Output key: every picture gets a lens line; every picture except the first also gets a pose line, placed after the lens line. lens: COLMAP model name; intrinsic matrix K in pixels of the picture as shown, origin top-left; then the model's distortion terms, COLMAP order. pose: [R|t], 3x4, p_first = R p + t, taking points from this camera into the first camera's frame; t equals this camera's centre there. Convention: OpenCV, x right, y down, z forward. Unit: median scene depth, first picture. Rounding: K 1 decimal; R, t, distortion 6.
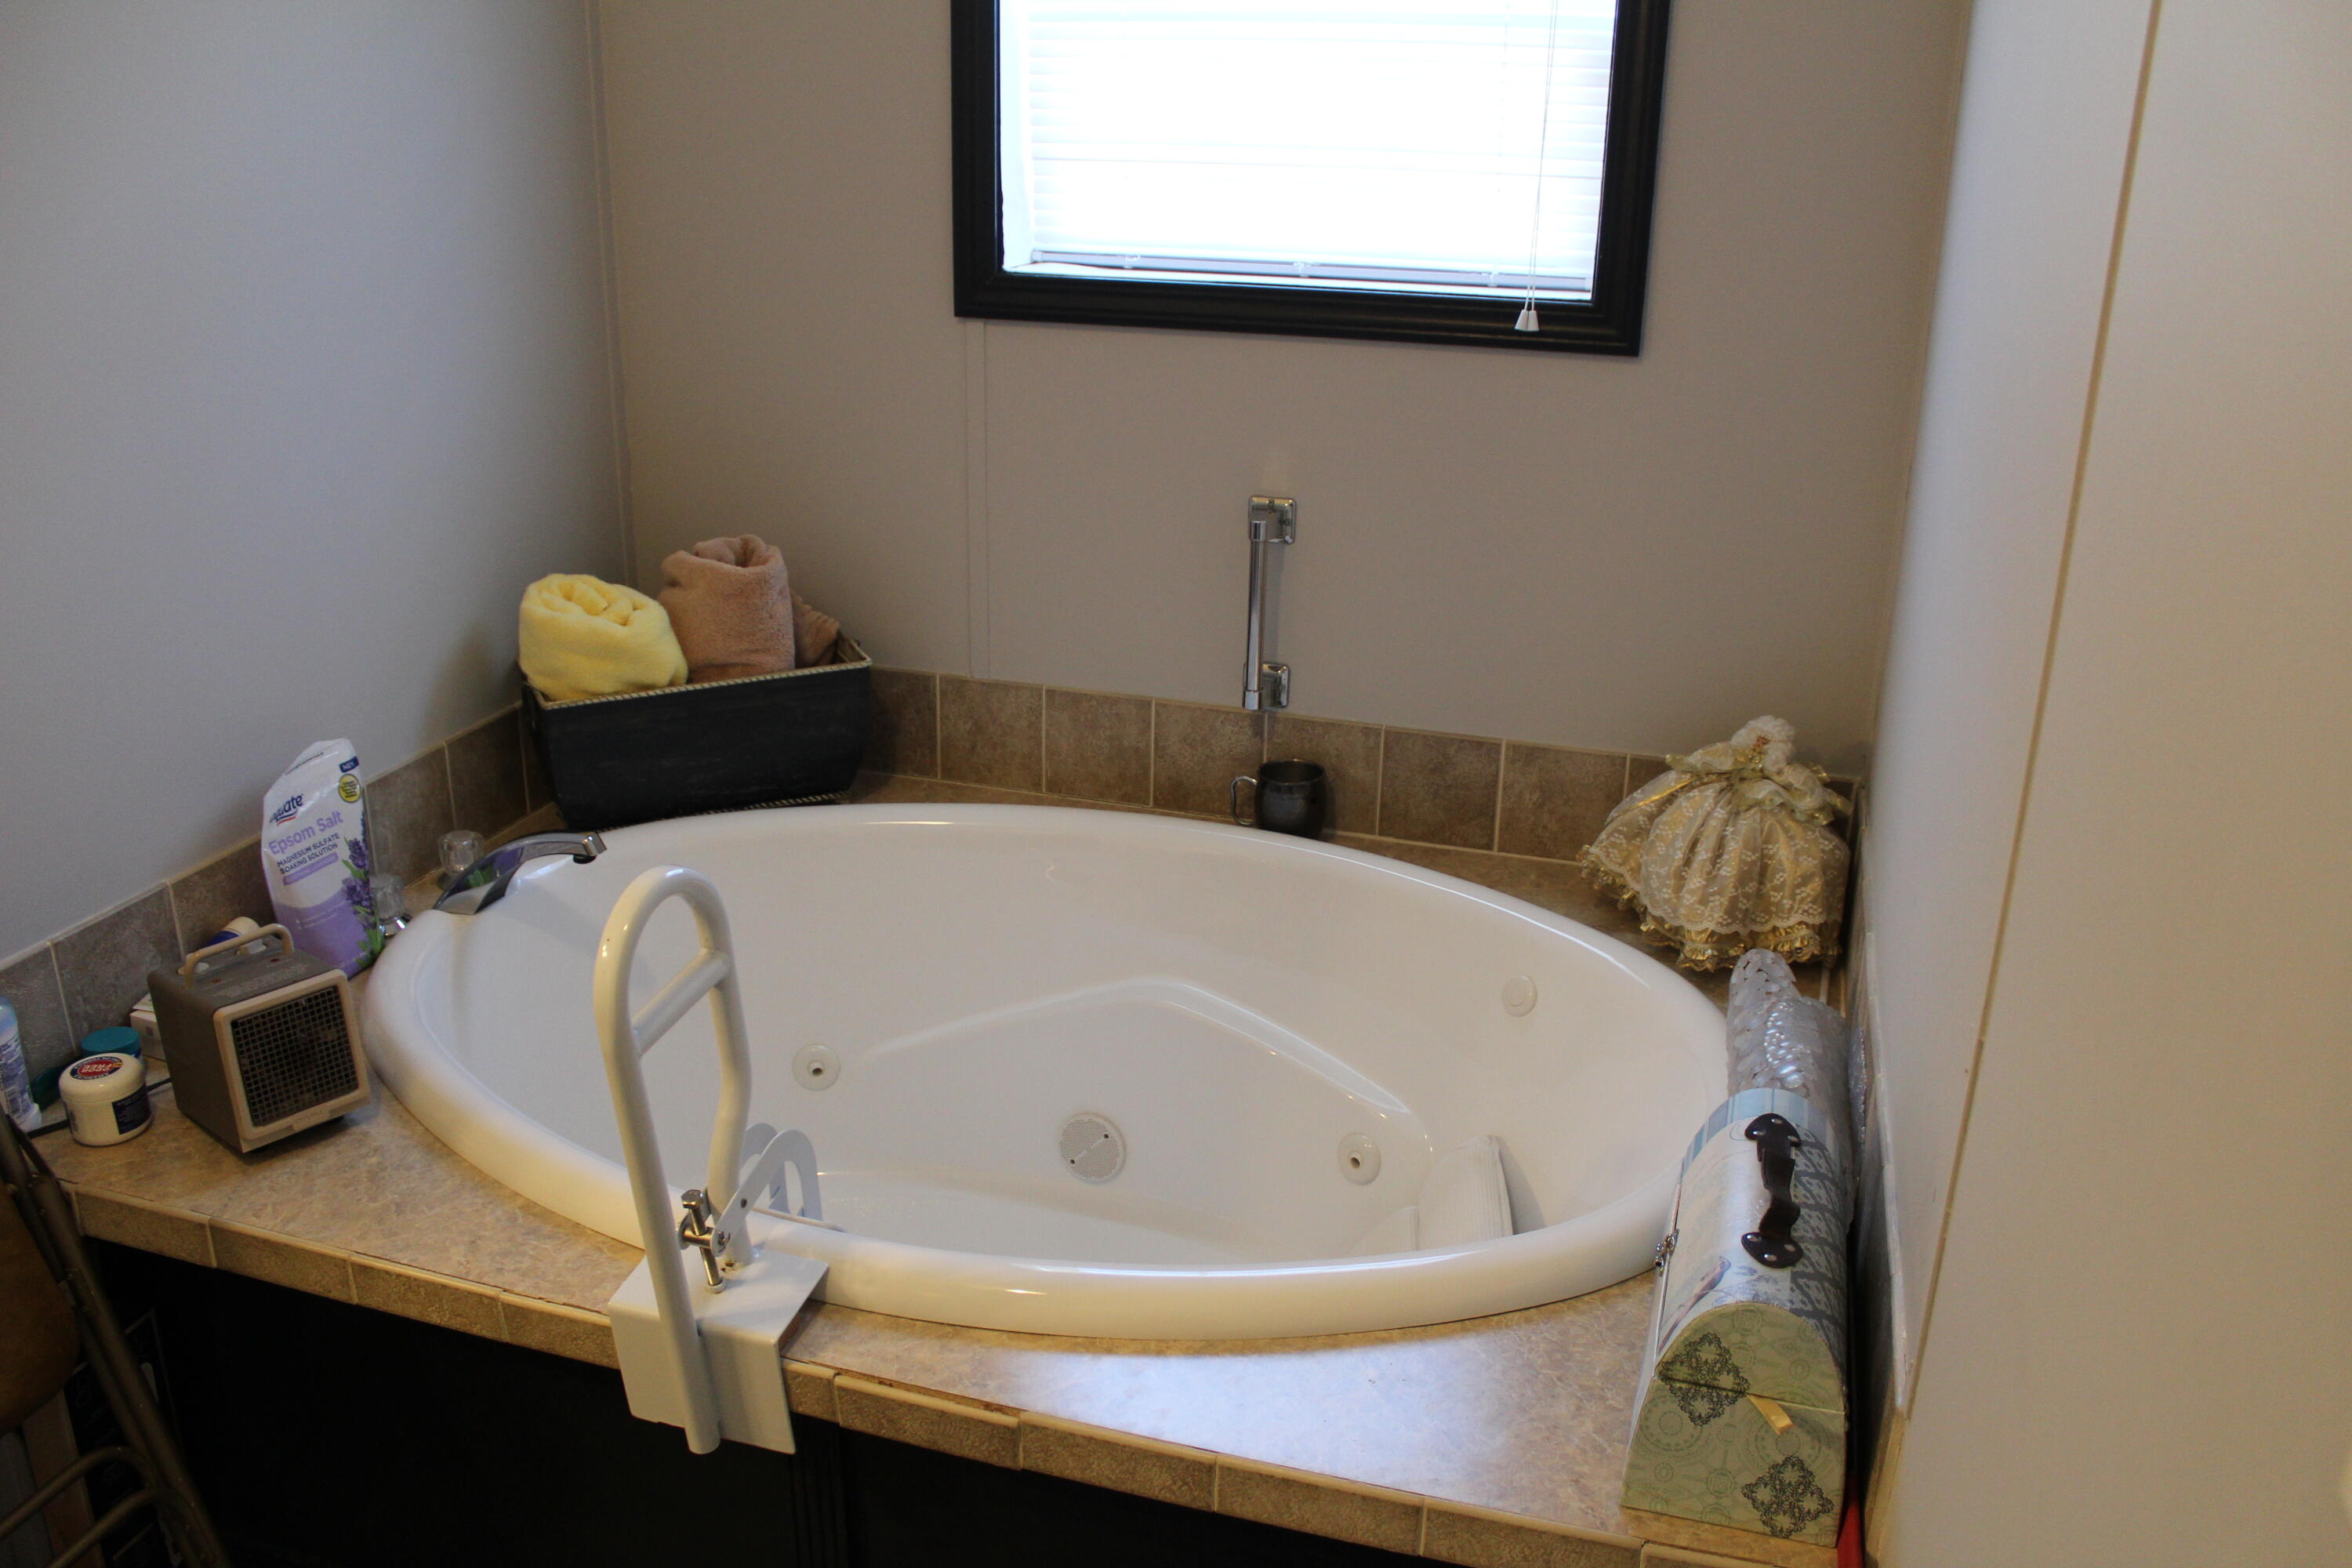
lens RADIAL K [[1934.1, 0, 1183.0], [0, 1934.1, 815.3], [0, 0, 1]] dist [-0.170070, 0.150583]
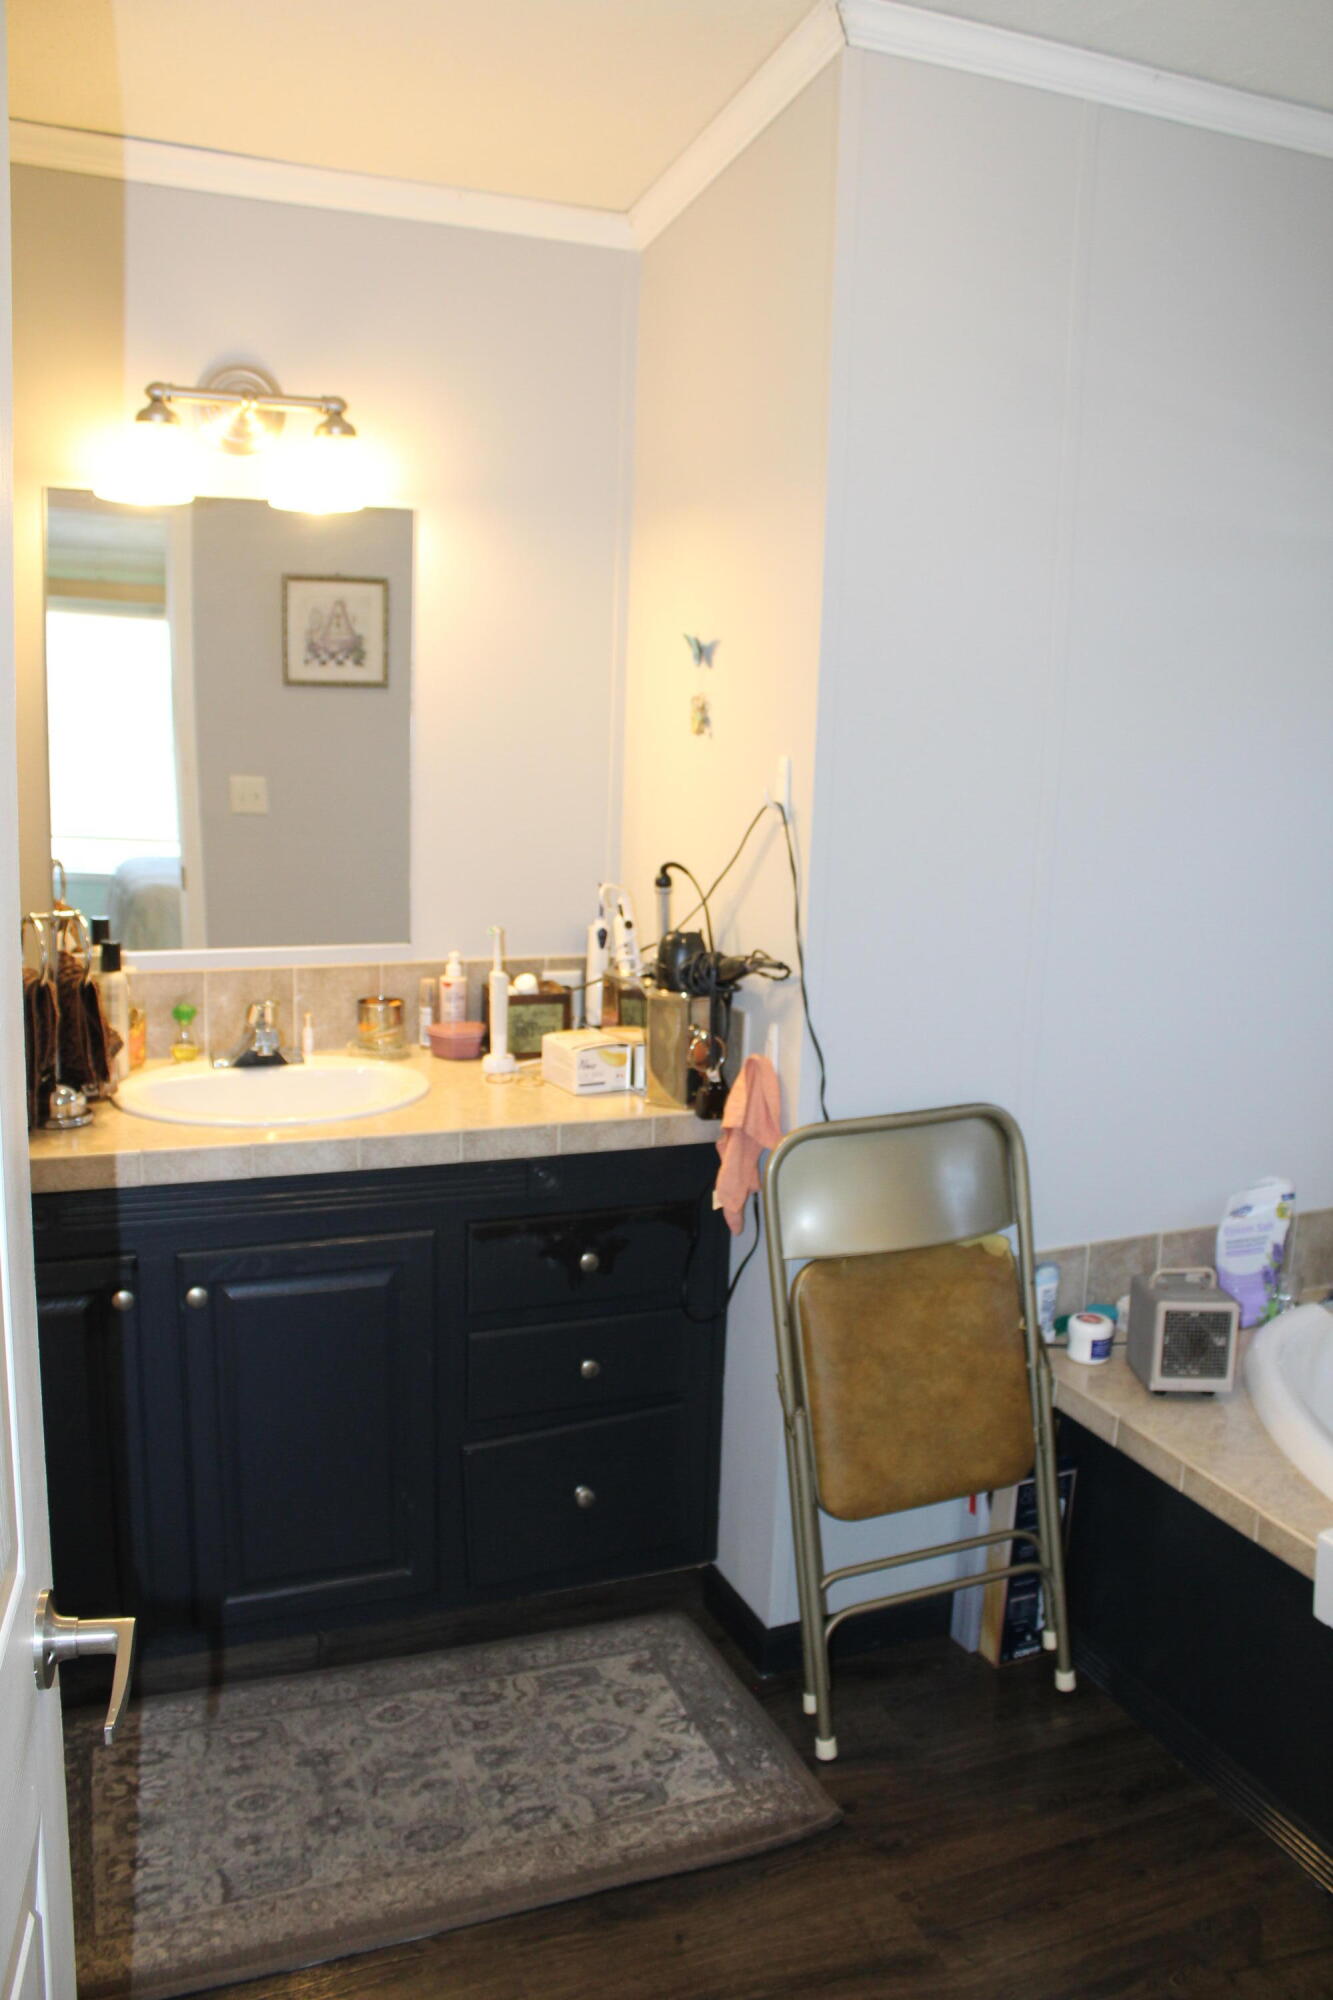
lens RADIAL K [[1644.6, 0, 666.5], [0, 1644.6, 1000.0], [0, 0, 1]] dist [-0.170070, 0.150583]
pose [[0.642521, 0.151701, -0.751102, 0.240231], [-0.292151, 0.954666, -0.057102, 0.052982], [0.708389, 0.256124, 0.657713, -0.337195]]
